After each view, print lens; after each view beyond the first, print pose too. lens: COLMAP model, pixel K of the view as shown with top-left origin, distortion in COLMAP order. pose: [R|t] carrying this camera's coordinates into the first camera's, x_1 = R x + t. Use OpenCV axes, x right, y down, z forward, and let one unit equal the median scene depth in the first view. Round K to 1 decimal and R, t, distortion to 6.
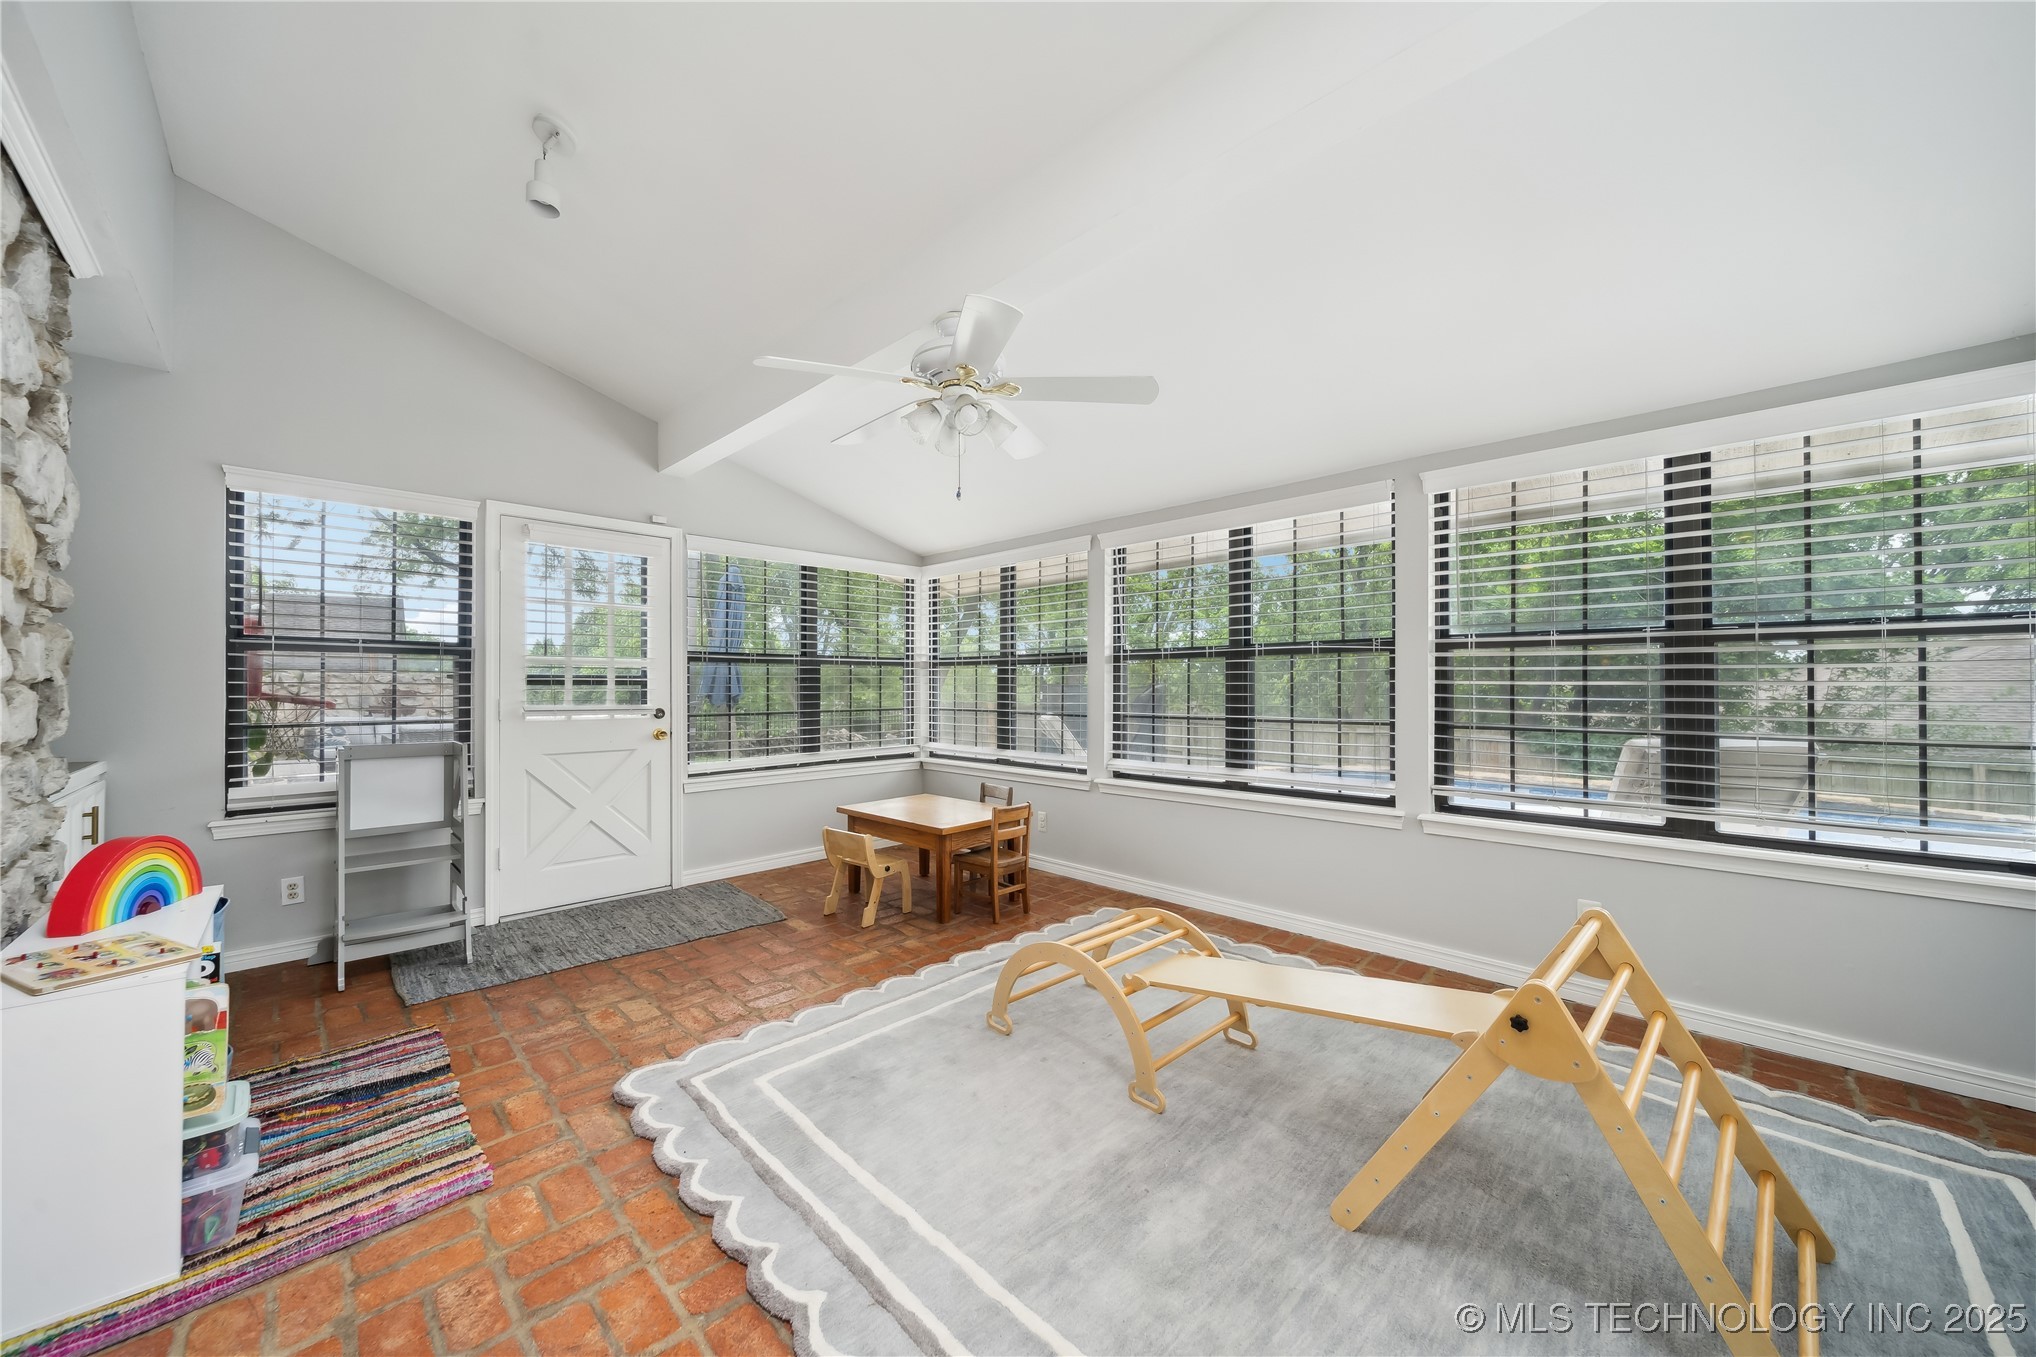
lens RADIAL K [[744.1, 0, 1004.2], [0, 744.1, 688.9], [0, 0, 1]] dist [0.041623, -0.000068]
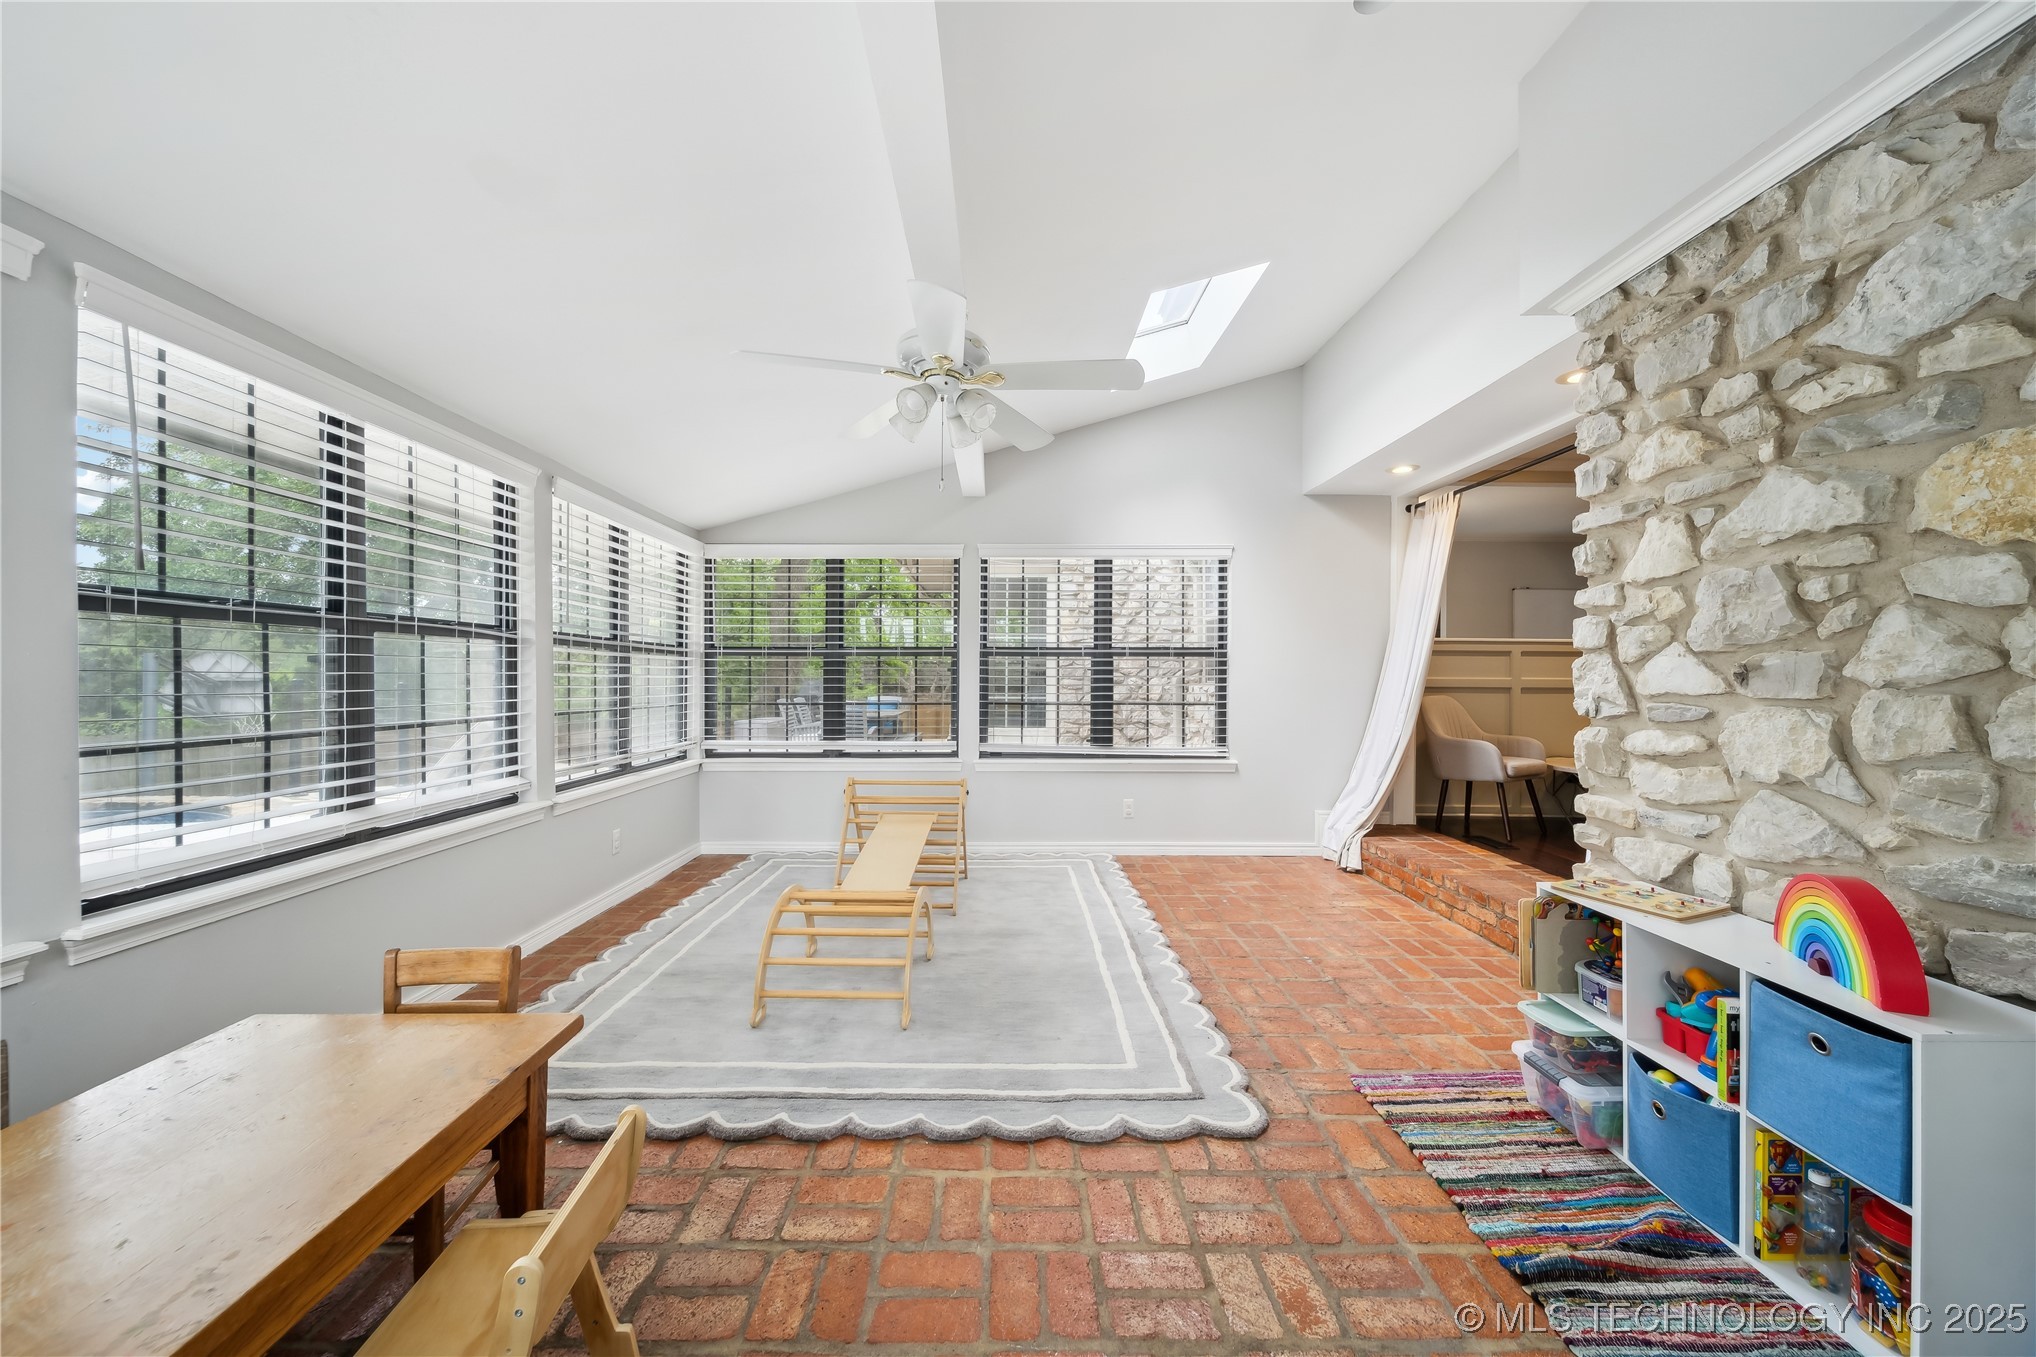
lens RADIAL K [[744.1, 0, 1004.2], [0, 744.1, 688.9], [0, 0, 1]] dist [0.041623, -0.000068]
pose [[-0.697446, -0.001757, 0.716635, -0.614058], [0.011485, 0.999841, 0.013628, -0.003997], [-0.716545, 0.017736, -0.697315, 1.220462]]
